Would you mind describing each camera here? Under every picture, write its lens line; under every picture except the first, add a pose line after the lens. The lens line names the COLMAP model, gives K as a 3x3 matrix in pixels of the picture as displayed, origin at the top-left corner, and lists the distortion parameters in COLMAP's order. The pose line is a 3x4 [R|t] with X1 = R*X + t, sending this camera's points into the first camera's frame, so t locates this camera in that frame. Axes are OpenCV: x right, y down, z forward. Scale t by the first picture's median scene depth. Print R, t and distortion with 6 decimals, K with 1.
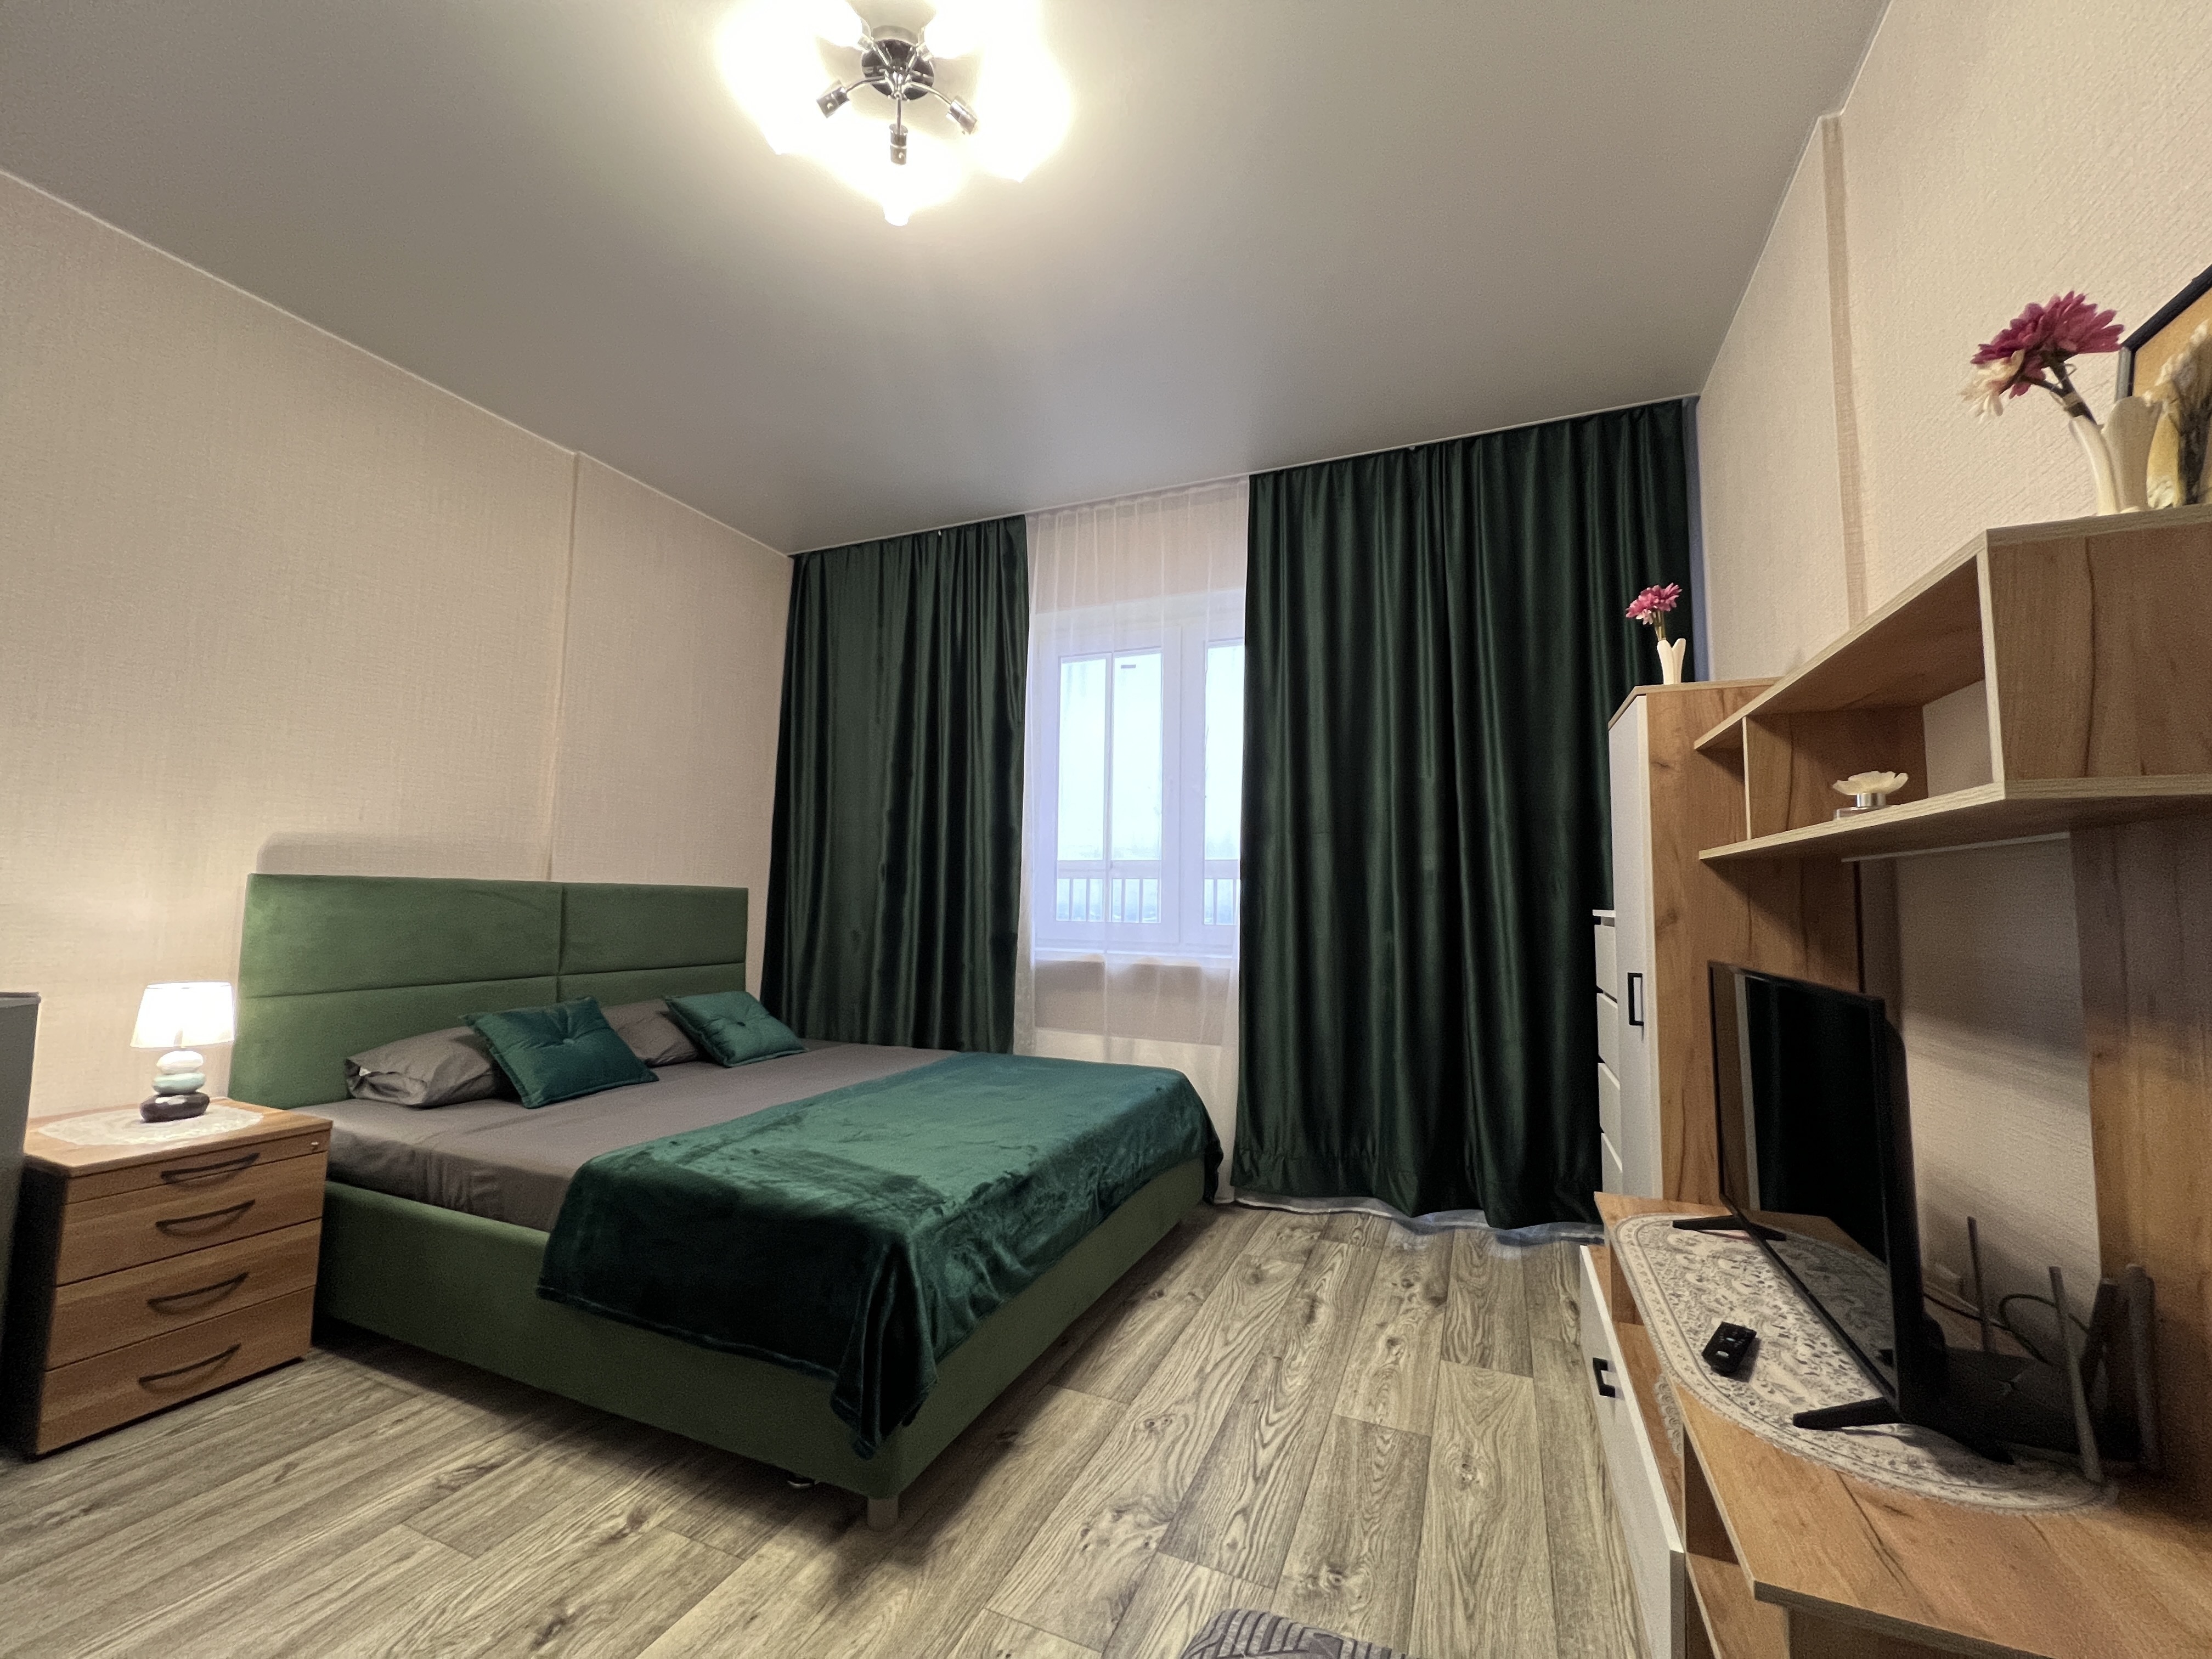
lens RADIAL K [[885.5, 0, 1108.8], [0, 885.5, 833.7], [0, 0, 1]] dist [0.000162, -0.000049]
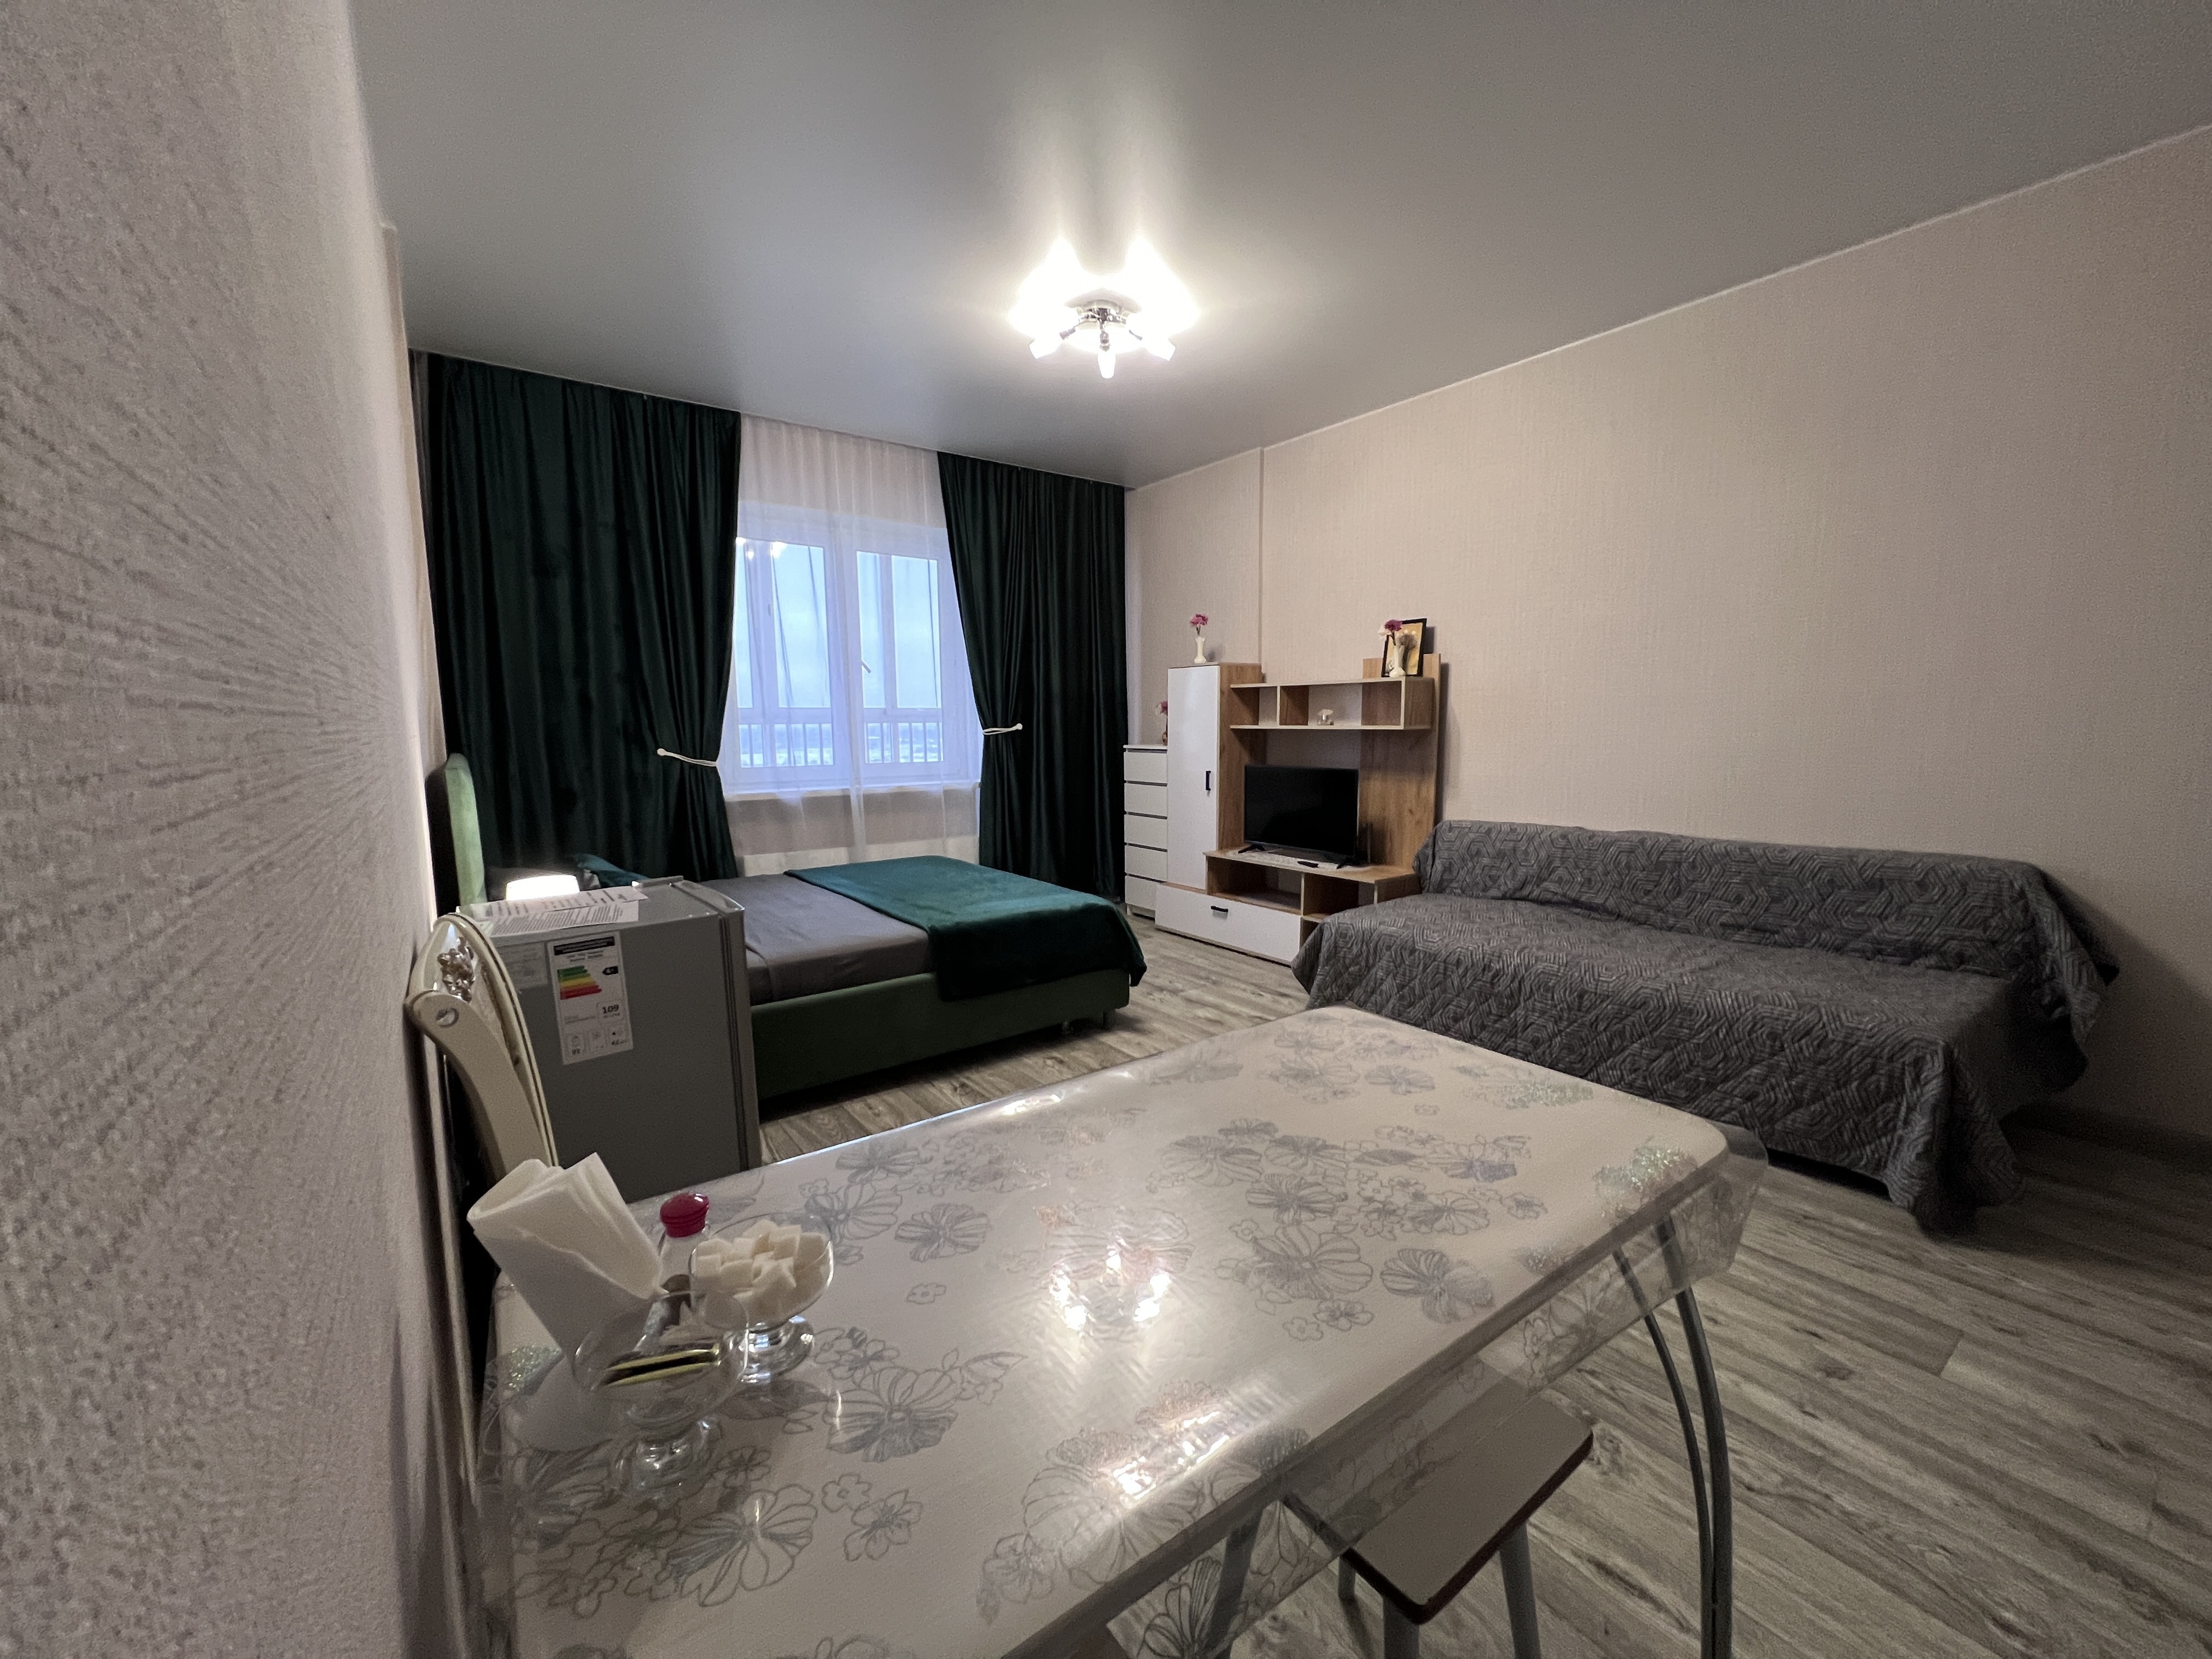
lens RADIAL K [[885.9, 0, 1111.4], [0, 885.9, 832.4], [0, 0, 1]] dist [-0.001223, 0.000010]
pose [[0.502319, -0.126198, 0.855424, -1.443231], [-0.052147, 0.983071, 0.175650, -0.089604], [-0.863109, -0.132840, 0.487234, -0.054692]]
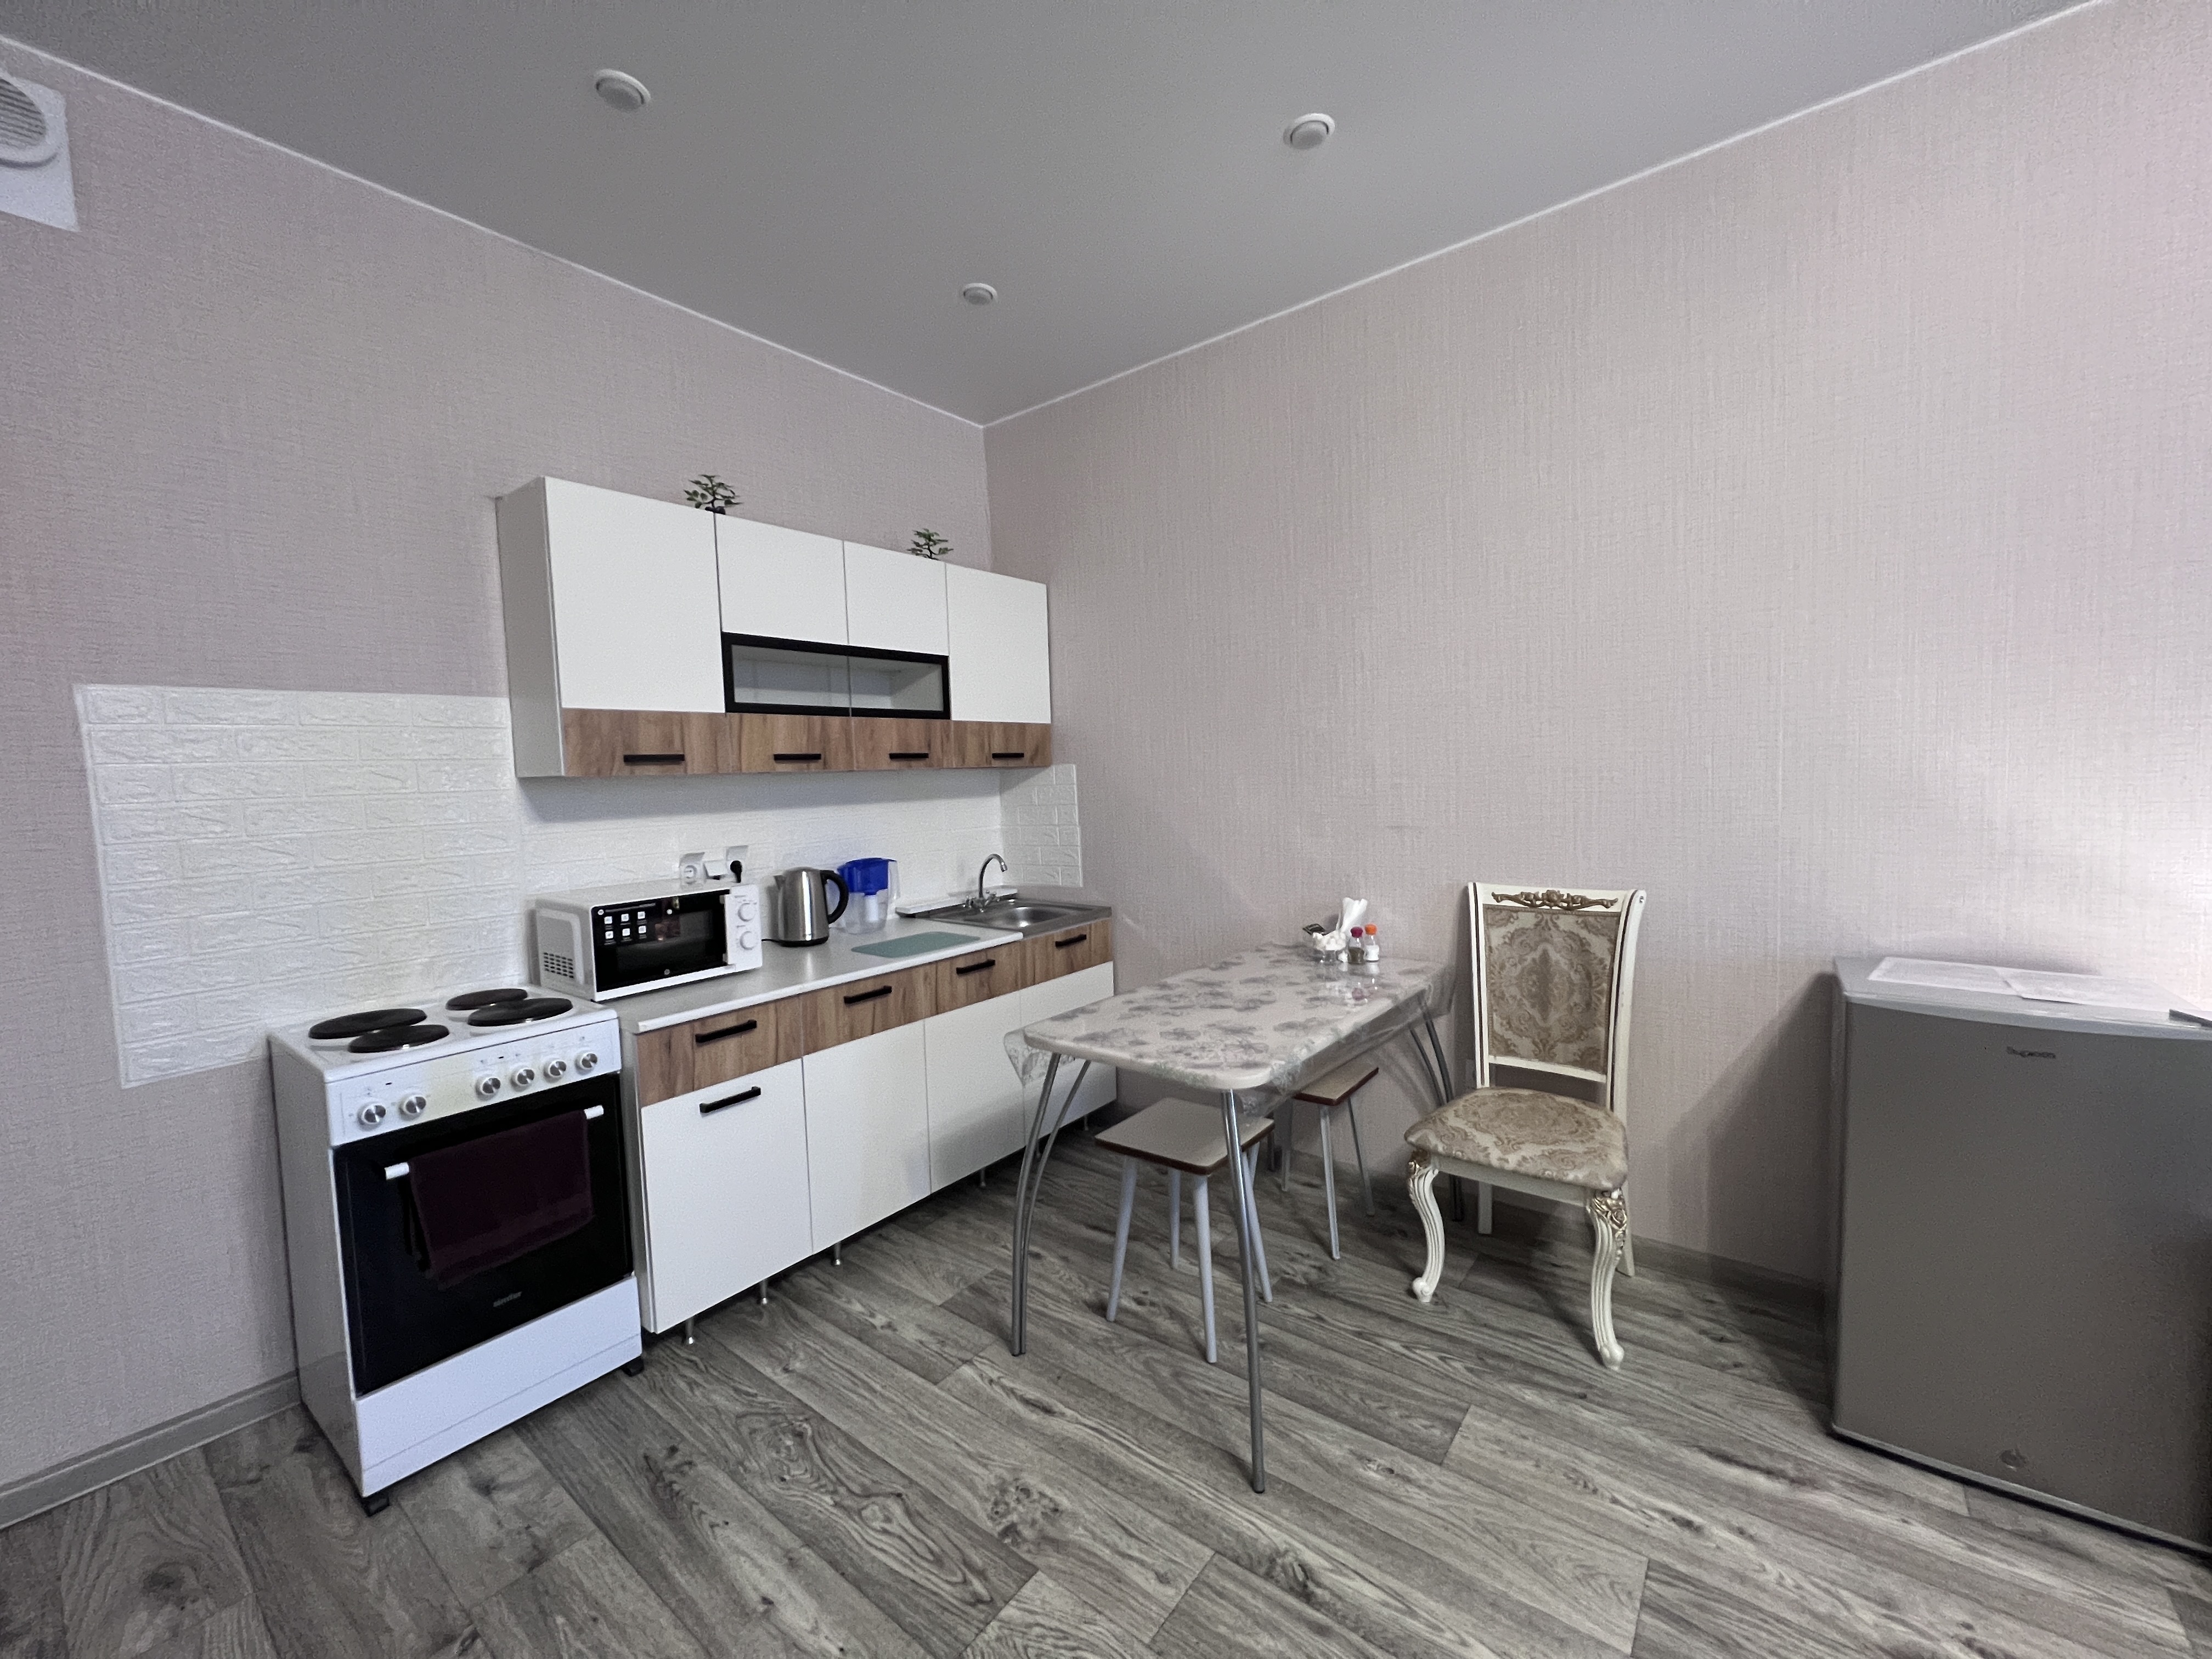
lens RADIAL K [[887.6, 0, 1106.0], [0, 887.6, 829.5], [0, 0, 1]] dist [-0.000018, 0.000130]
pose [[-0.253907, 0.050541, -0.965907, -0.160871], [0.107259, 0.993946, 0.023813, -0.088836], [0.961263, -0.097556, -0.257791, 0.192402]]
